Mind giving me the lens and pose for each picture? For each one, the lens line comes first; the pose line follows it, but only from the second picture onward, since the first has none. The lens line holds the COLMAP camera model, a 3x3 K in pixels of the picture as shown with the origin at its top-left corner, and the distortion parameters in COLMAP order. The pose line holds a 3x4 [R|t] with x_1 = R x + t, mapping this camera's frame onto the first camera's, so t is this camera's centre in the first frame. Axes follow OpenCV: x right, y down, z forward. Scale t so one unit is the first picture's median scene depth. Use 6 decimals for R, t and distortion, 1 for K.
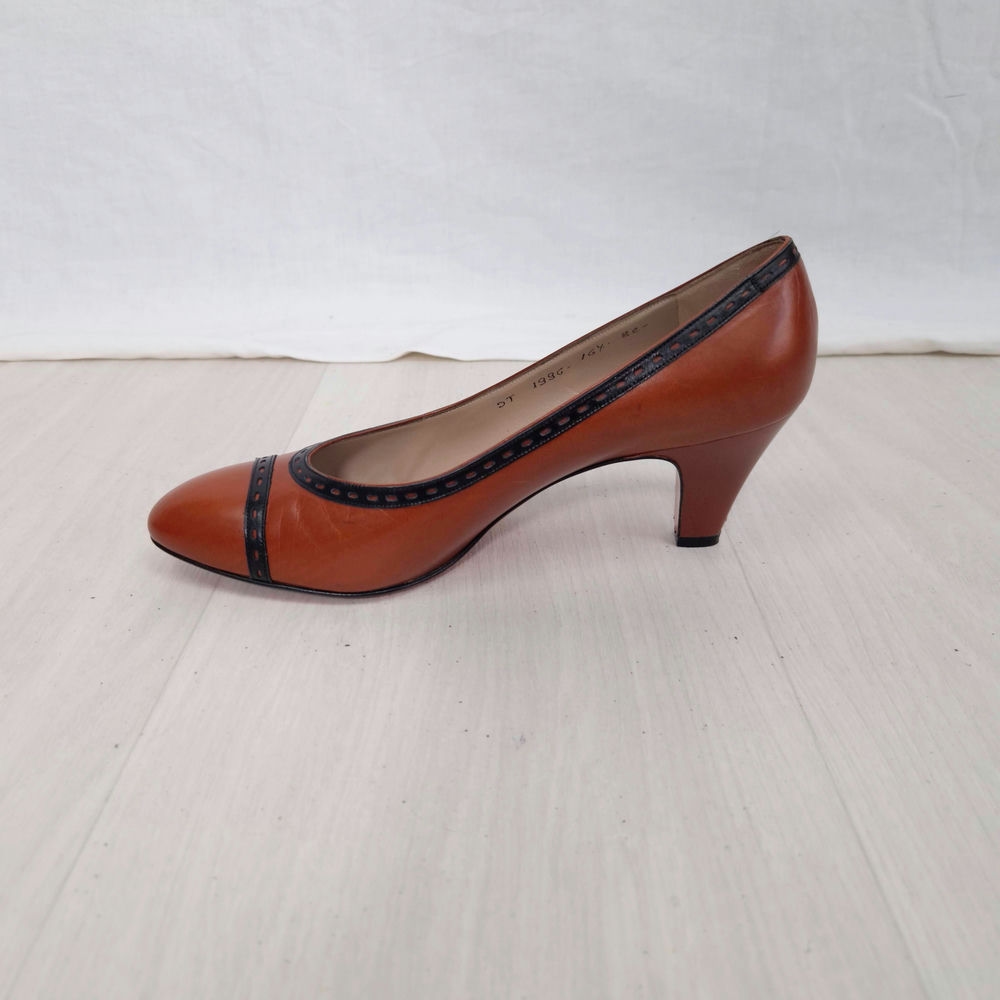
lens RADIAL K [[884.3, 0, 503.9], [0, 884.3, 506.3], [0, 0, 1]] dist [0.023229, -0.023248]
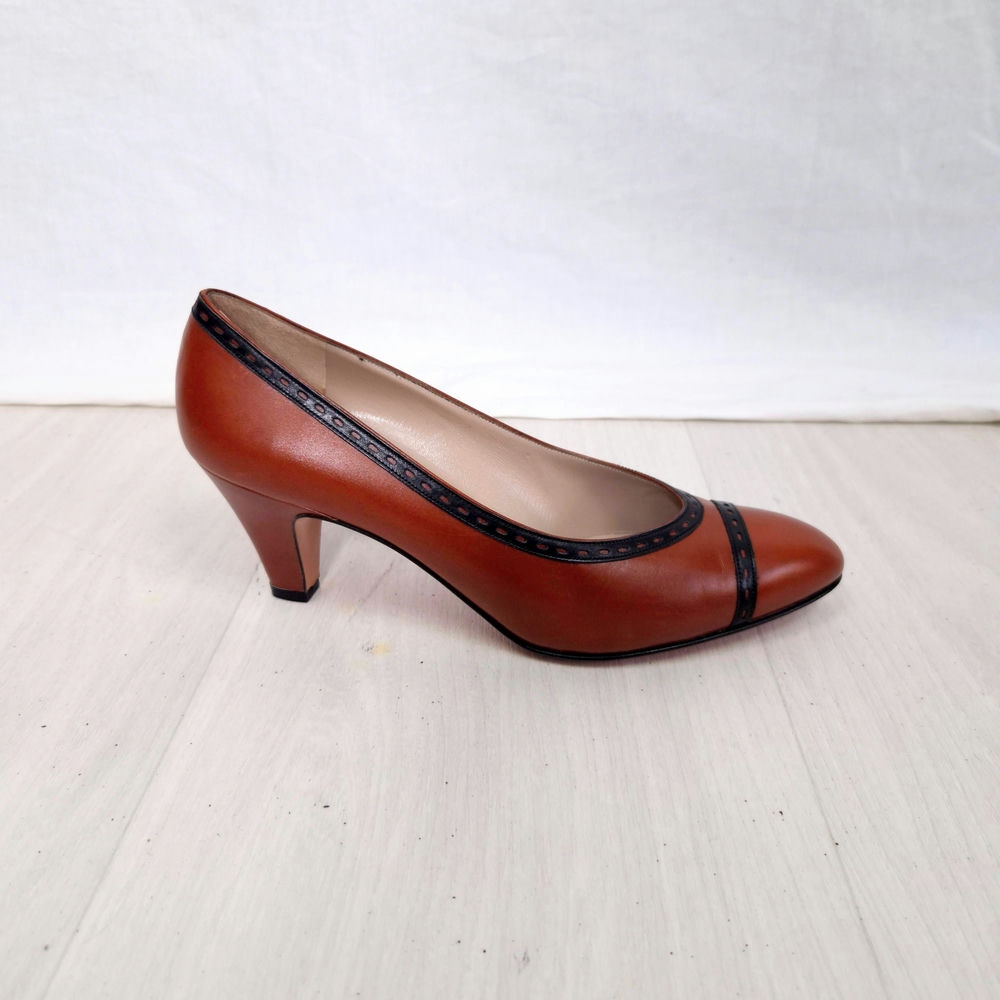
lens RADIAL K [[893.6, 0, 500.0], [0, 893.6, 500.0], [0, 0, 1]] dist [0.004345, -0.005366]
pose [[0.999330, 0.027278, -0.024396, 0.004618], [-0.027257, 0.999628, 0.001170, -0.142282], [0.024419, -0.000504, 0.999702, 0.132433]]
